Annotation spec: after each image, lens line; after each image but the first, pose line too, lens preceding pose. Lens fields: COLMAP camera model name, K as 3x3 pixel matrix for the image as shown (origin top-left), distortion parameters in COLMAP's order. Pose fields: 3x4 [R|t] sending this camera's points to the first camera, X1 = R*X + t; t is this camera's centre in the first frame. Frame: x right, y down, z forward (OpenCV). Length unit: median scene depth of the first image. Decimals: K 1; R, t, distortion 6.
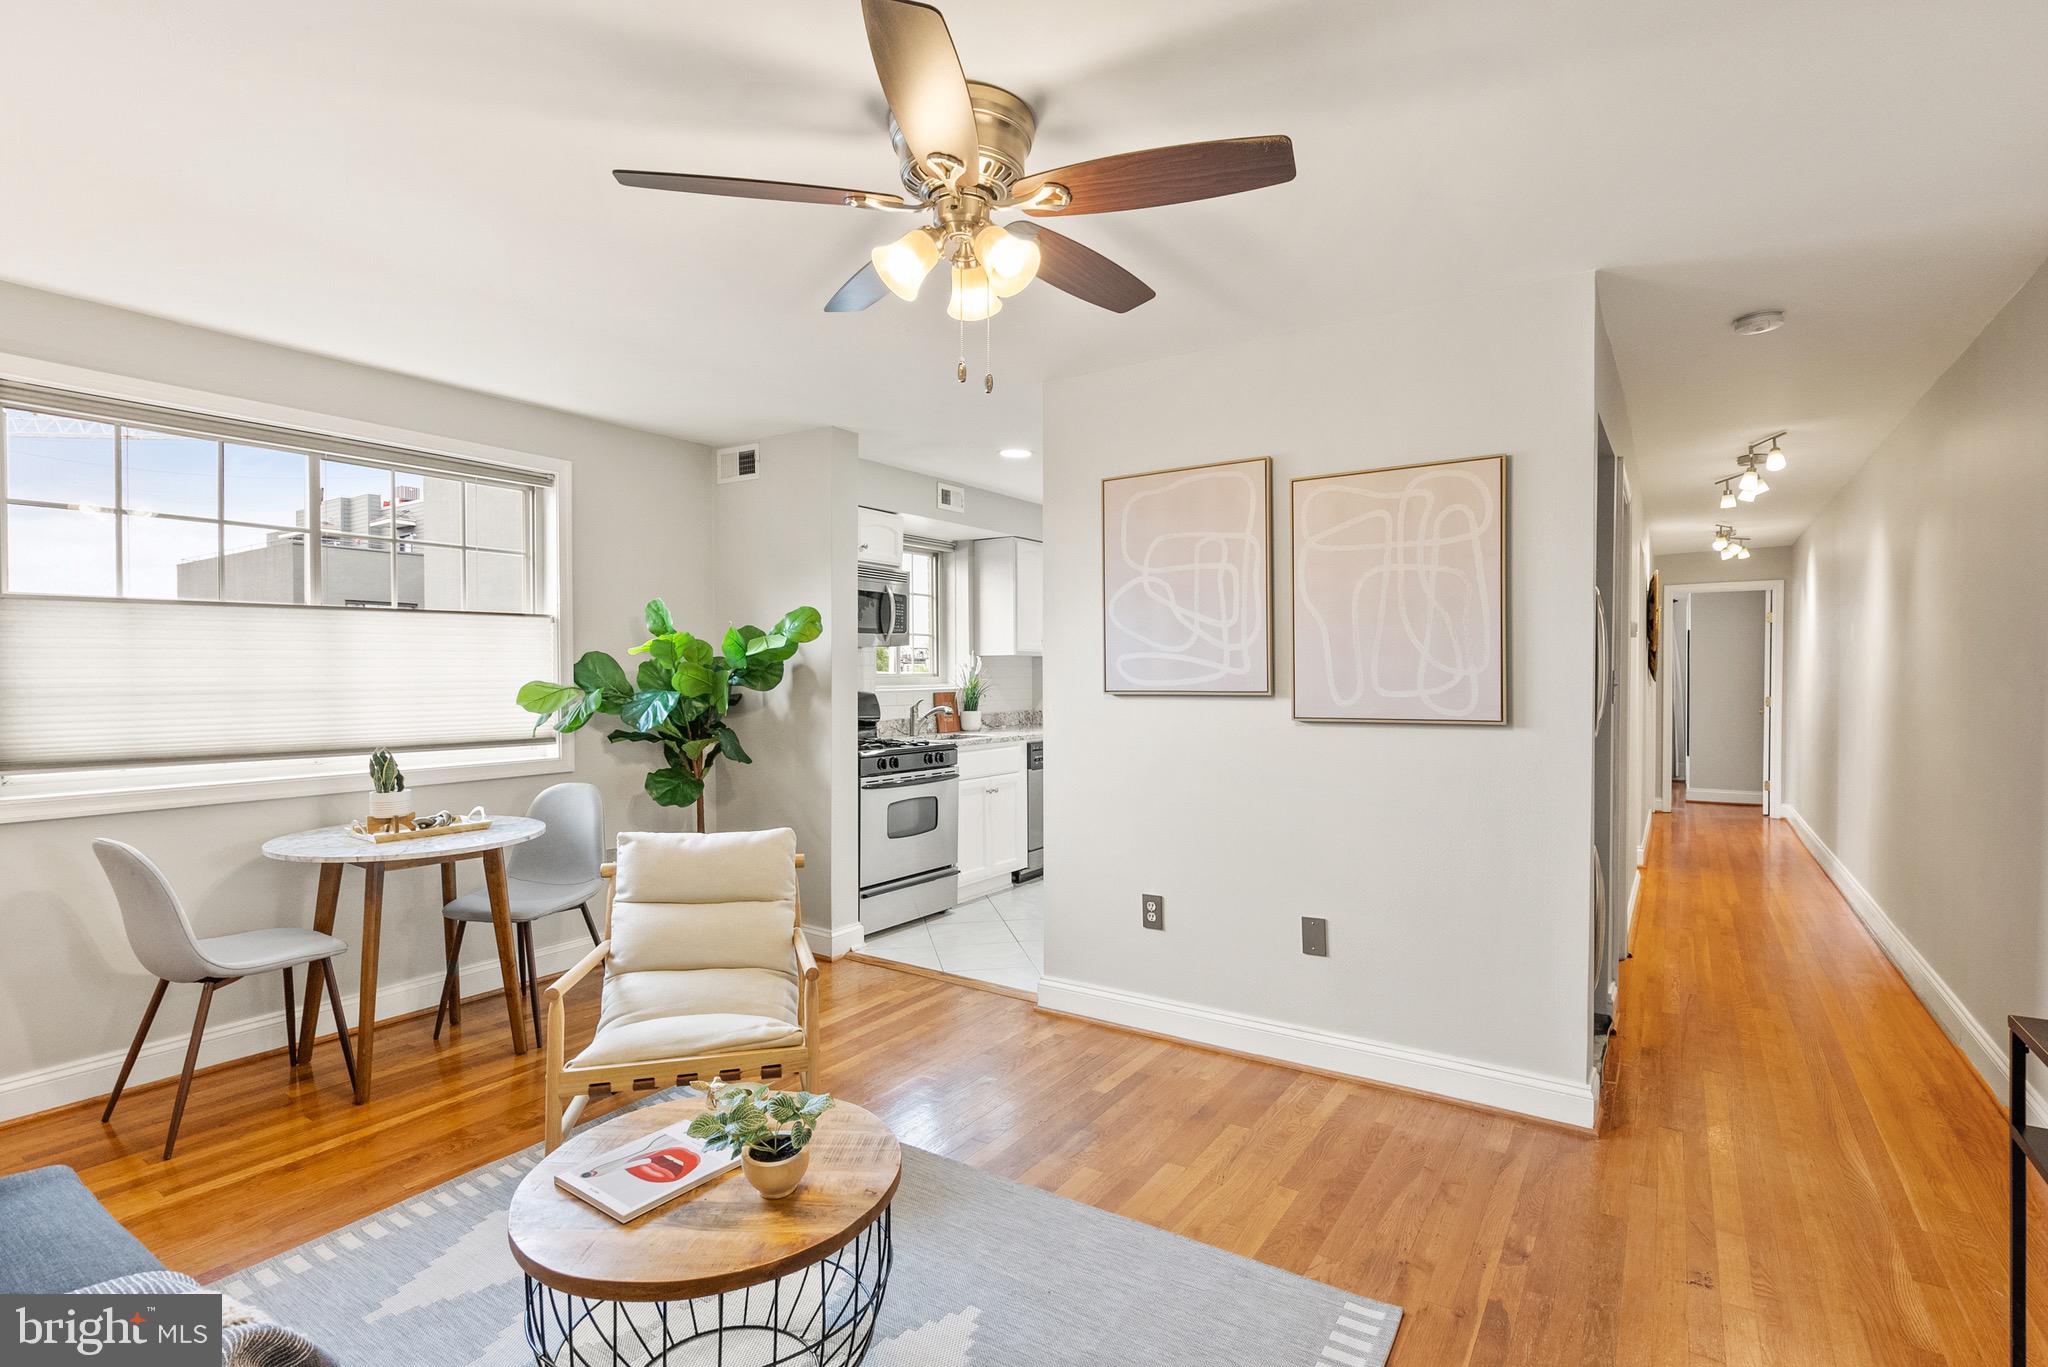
lens RADIAL K [[949.4, 0, 1040.7], [0, 949.4, 691.7], [0, 0, 1]] dist [-0.007340, 0.003578]
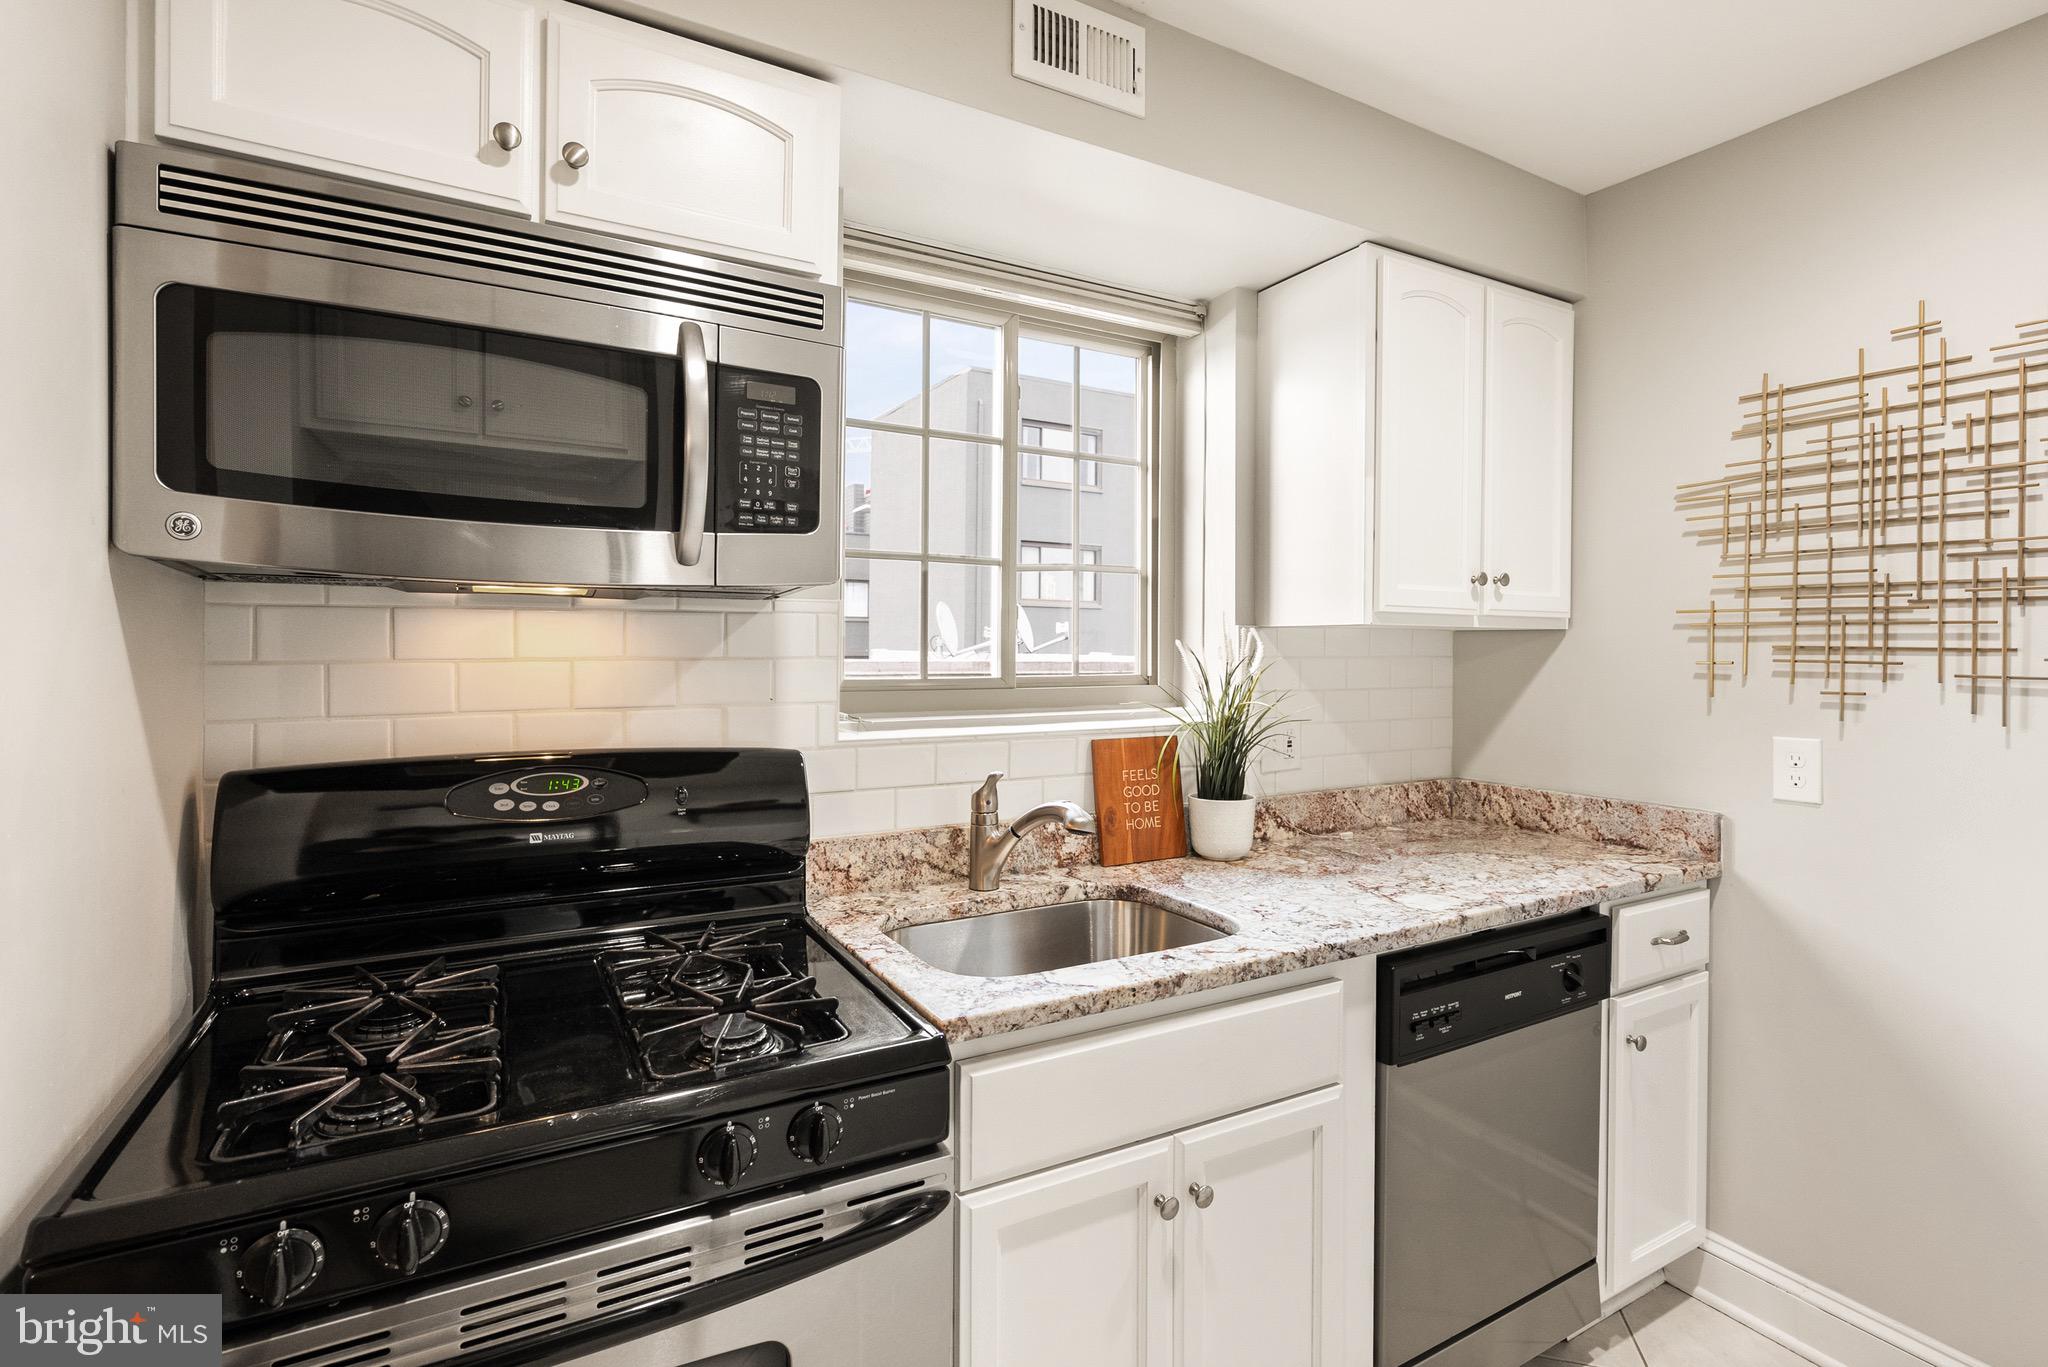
lens RADIAL K [[949.4, 0, 1030.1], [0, 949.4, 658.1], [0, 0, 1]] dist [-0.007340, 0.003578]
pose [[0.879968, 0.012136, -0.474877, 0.038689], [-0.016275, 0.999857, -0.004605, -0.043850], [0.474753, 0.011780, 0.880040, 1.252166]]
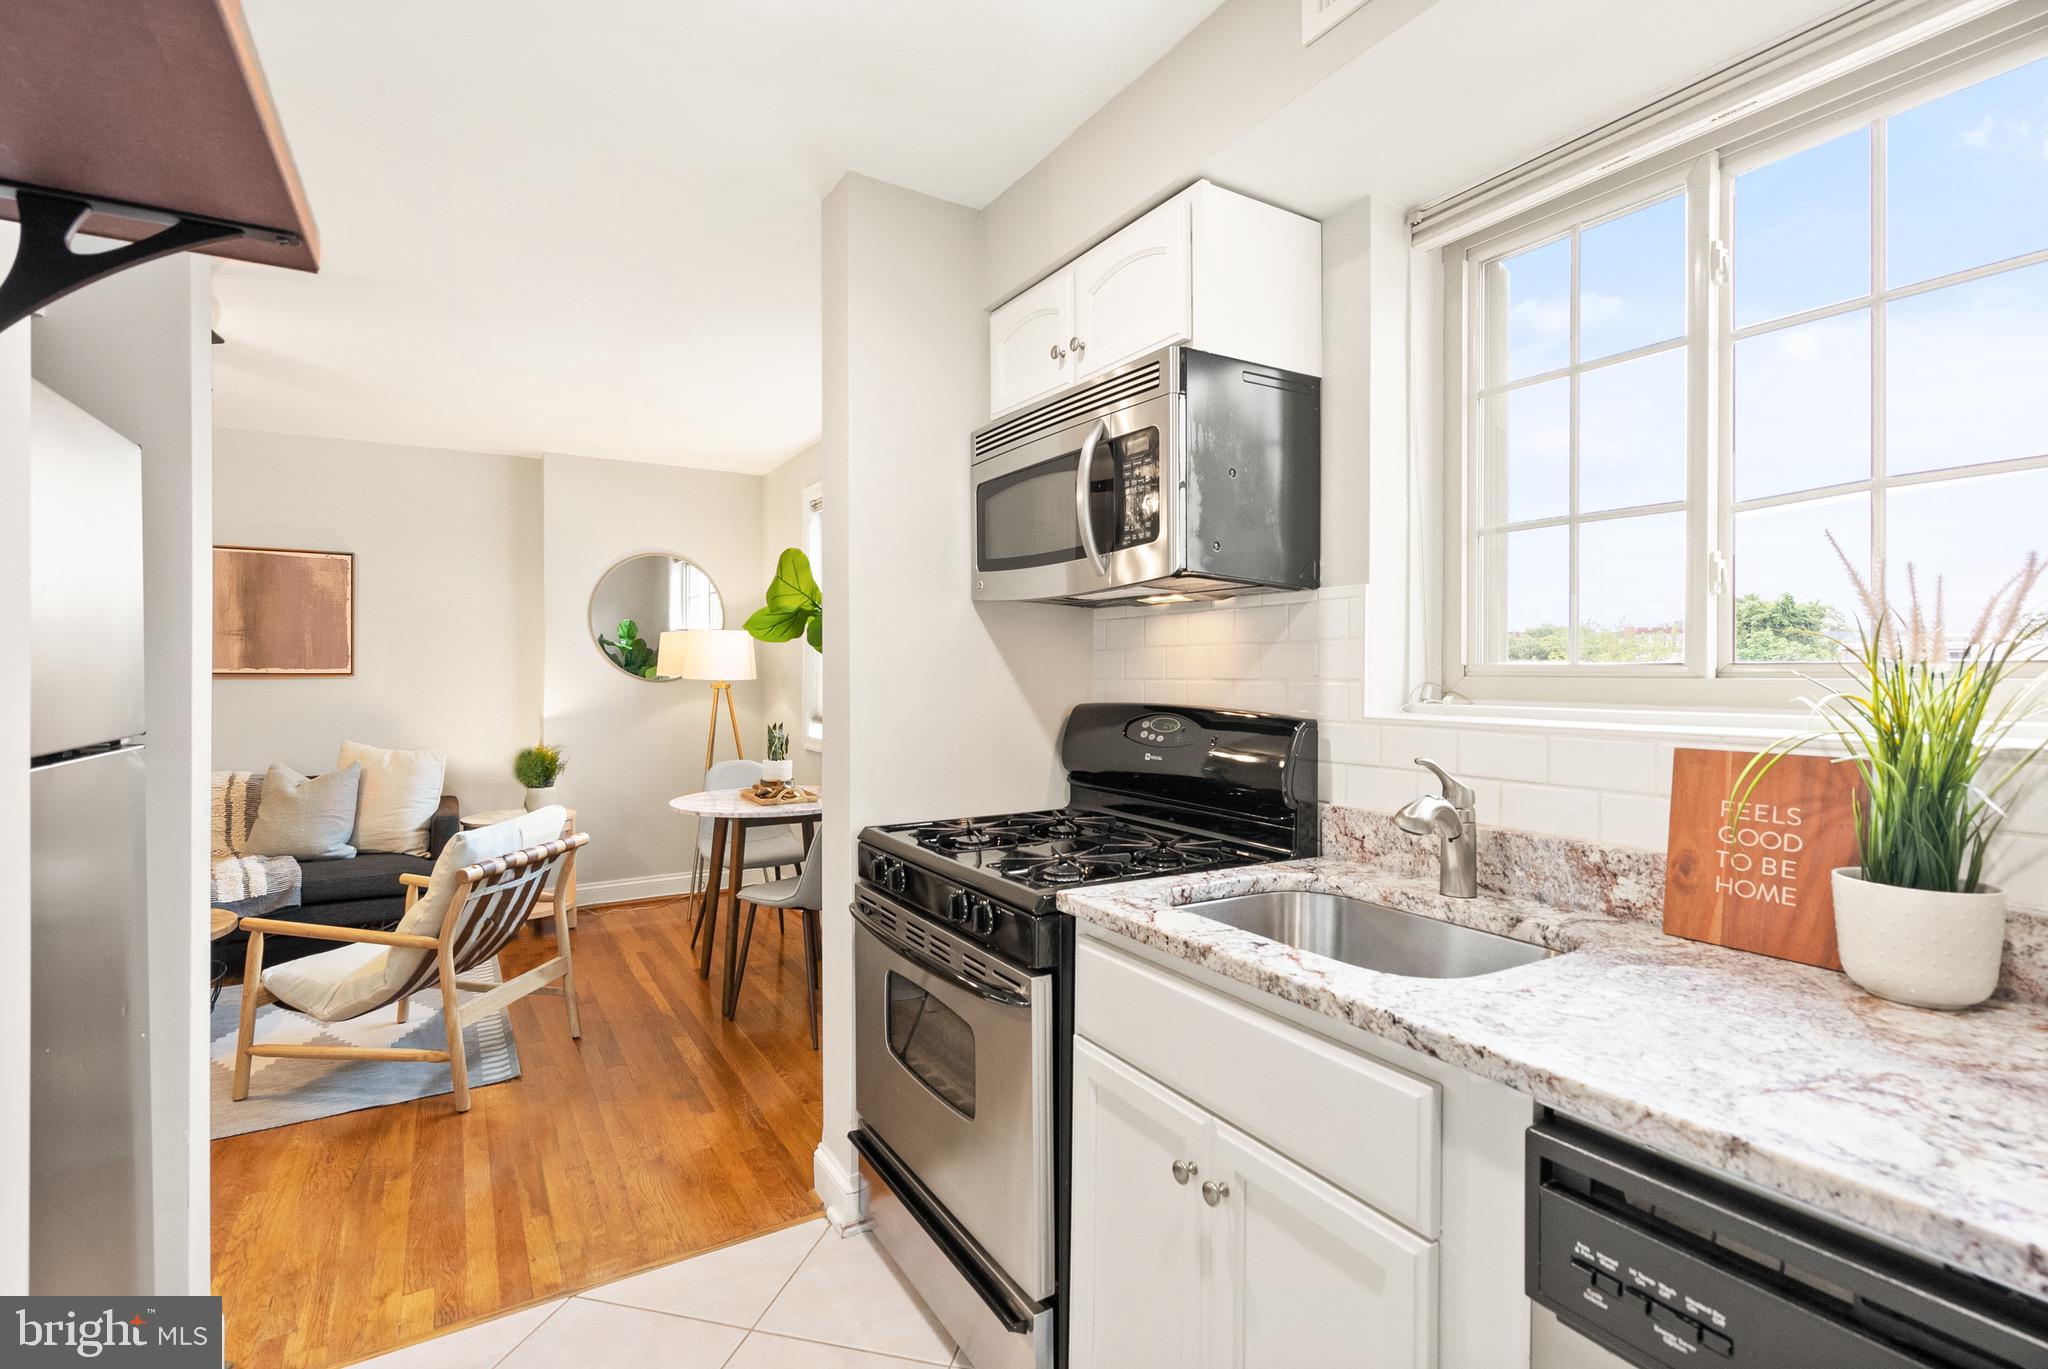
lens RADIAL K [[949.4, 0, 1019.2], [0, 949.4, 667.4], [0, 0, 1]] dist [-0.007340, 0.003578]
pose [[-0.441856, -0.001851, -0.897084, 0.267520], [-0.018408, 0.999806, 0.007005, -0.028566], [0.896897, 0.019609, -0.441804, 1.702844]]
